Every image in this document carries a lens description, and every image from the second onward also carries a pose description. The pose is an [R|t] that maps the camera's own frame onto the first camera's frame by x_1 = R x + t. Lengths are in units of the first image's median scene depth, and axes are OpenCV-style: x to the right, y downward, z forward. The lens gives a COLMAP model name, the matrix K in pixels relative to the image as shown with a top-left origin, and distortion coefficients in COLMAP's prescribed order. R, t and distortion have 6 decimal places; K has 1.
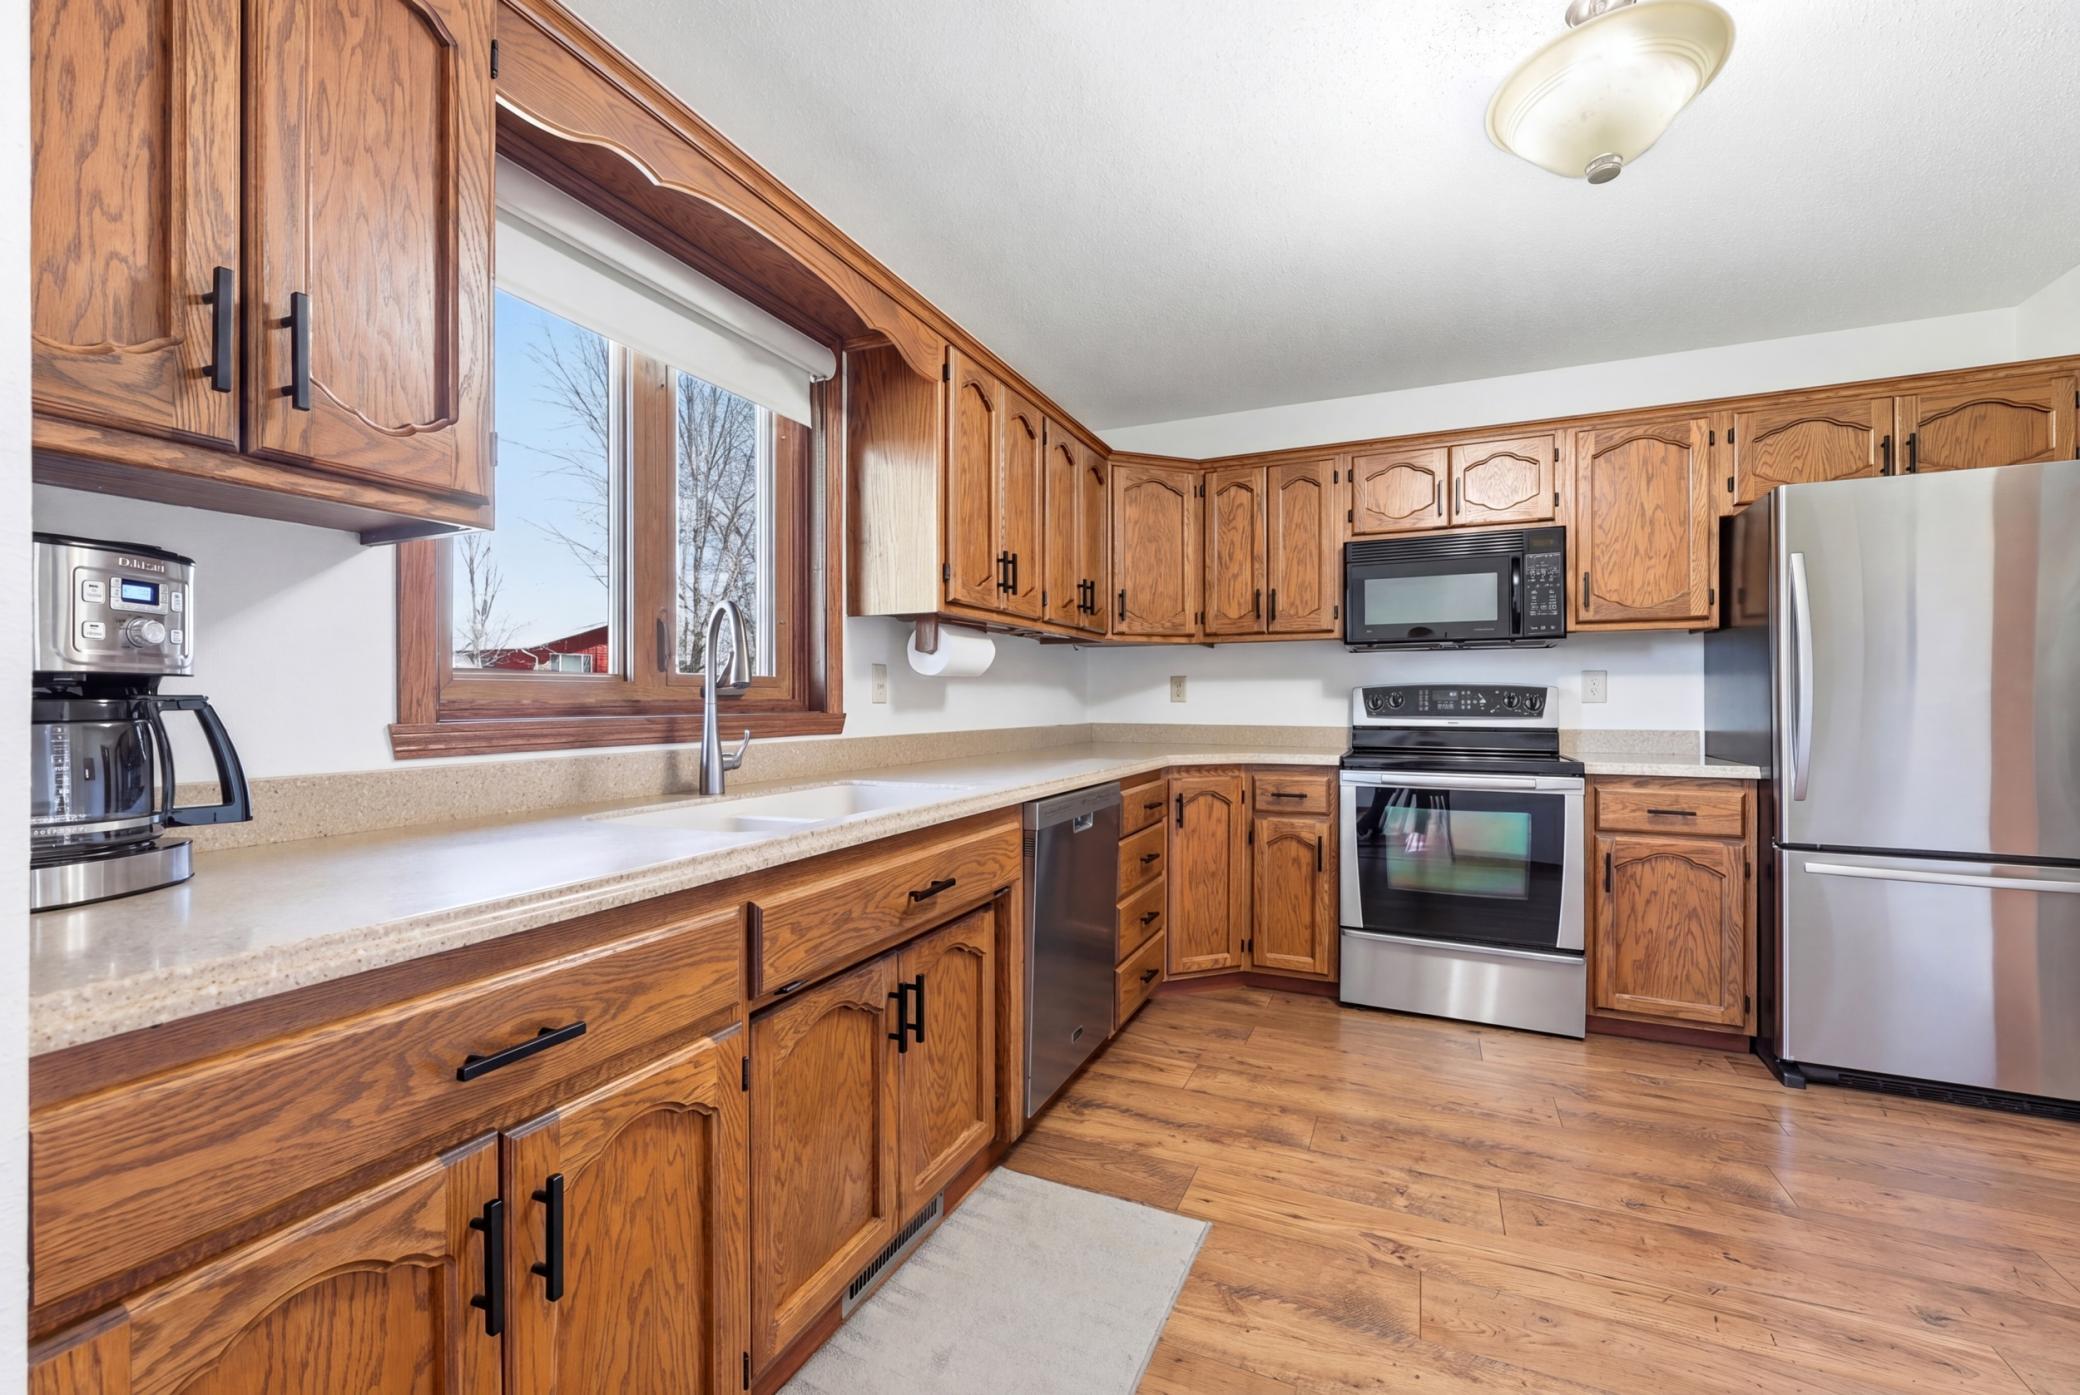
lens RADIAL K [[856.9, 0, 1039.6], [0, 856.9, 700.0], [0, 0, 1]] dist [0.001852, 0.000911]
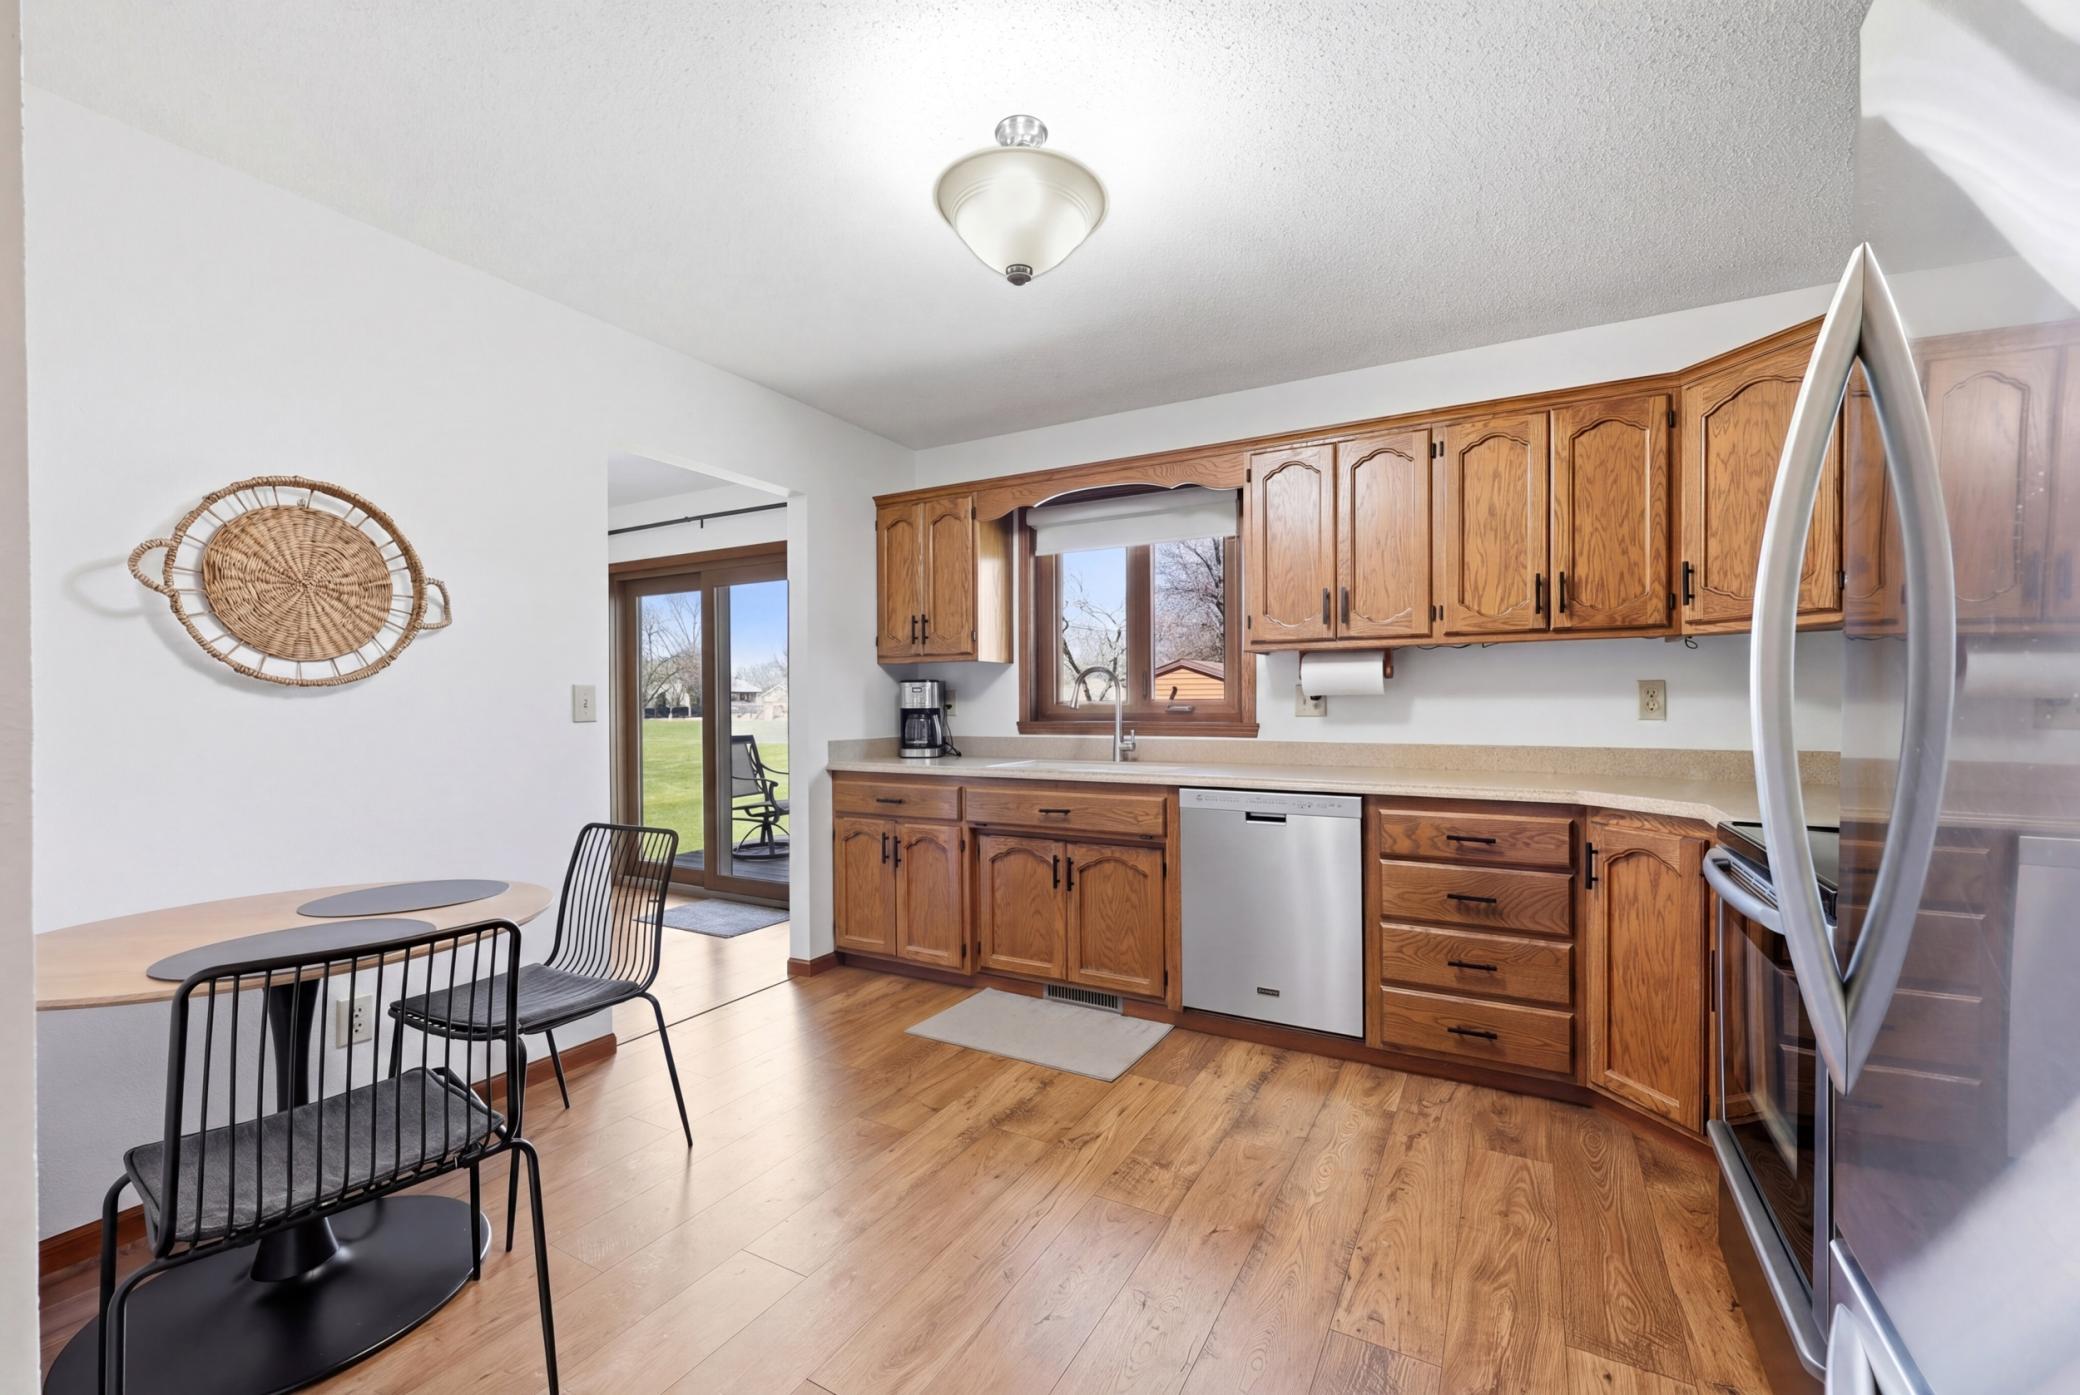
lens RADIAL K [[856.9, 0, 1035.9], [0, 856.9, 701.6], [0, 0, 1]] dist [0.001852, 0.000911]
pose [[-0.099201, -0.001237, -0.995067, 1.213734], [0.005233, 0.999985, -0.001765, -0.019881], [0.995054, -0.005382, -0.099193, 0.749842]]
